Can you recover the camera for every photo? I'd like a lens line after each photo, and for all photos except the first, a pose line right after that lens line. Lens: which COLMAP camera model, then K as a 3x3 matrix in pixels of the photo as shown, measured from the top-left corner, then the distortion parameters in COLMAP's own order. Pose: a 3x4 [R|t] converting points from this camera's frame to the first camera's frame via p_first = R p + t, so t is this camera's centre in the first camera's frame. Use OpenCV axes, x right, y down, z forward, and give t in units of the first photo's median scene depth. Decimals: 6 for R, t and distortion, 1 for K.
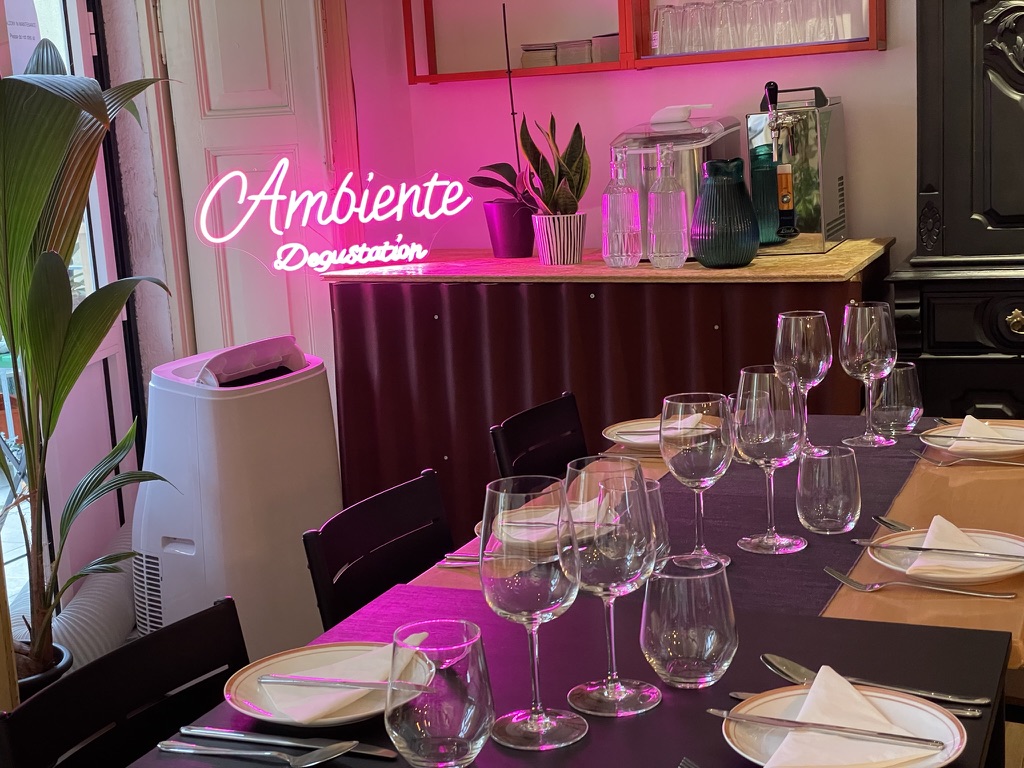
lens RADIAL K [[1550.4, 0, 512.0], [0, 1550.4, 384.0], [0, 0, 1]] dist [0.140499, -0.092900]
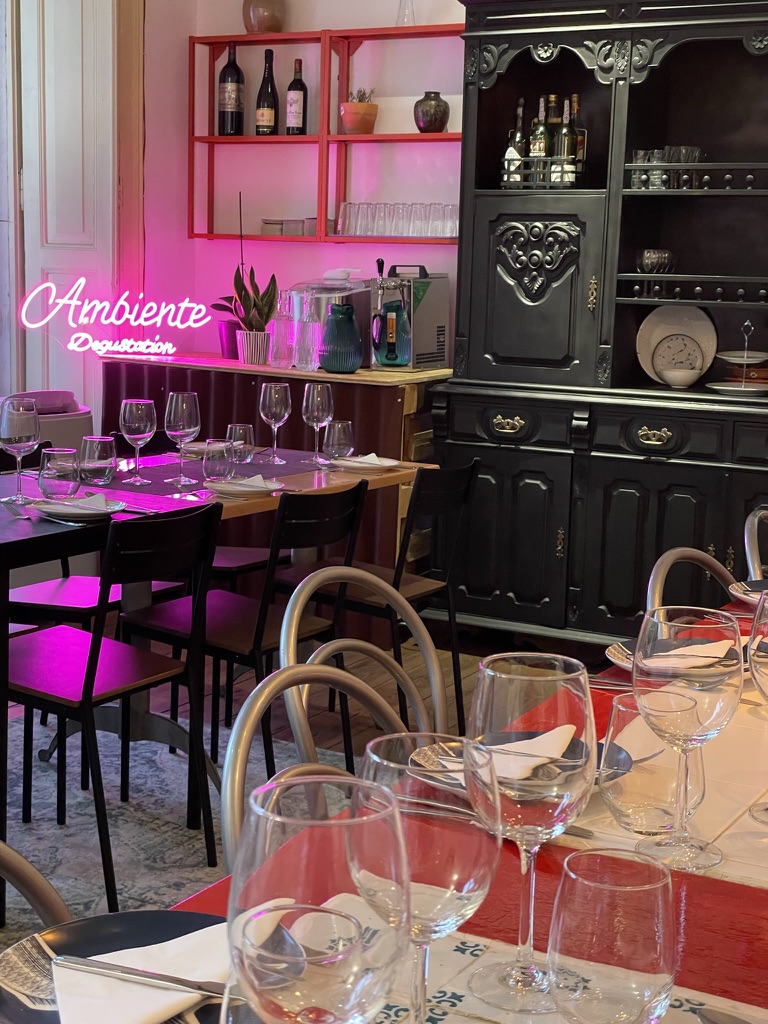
lens RADIAL K [[1550.4, 0, 384.0], [0, 1550.4, 512.0], [0, 0, 1]] dist [0.140499, -0.092900]
pose [[0.988395, 0.108260, -0.106557, 0.330136], [-0.110272, 0.993814, -0.013158, 0.071001], [0.104473, 0.024755, 0.994220, -0.488152]]
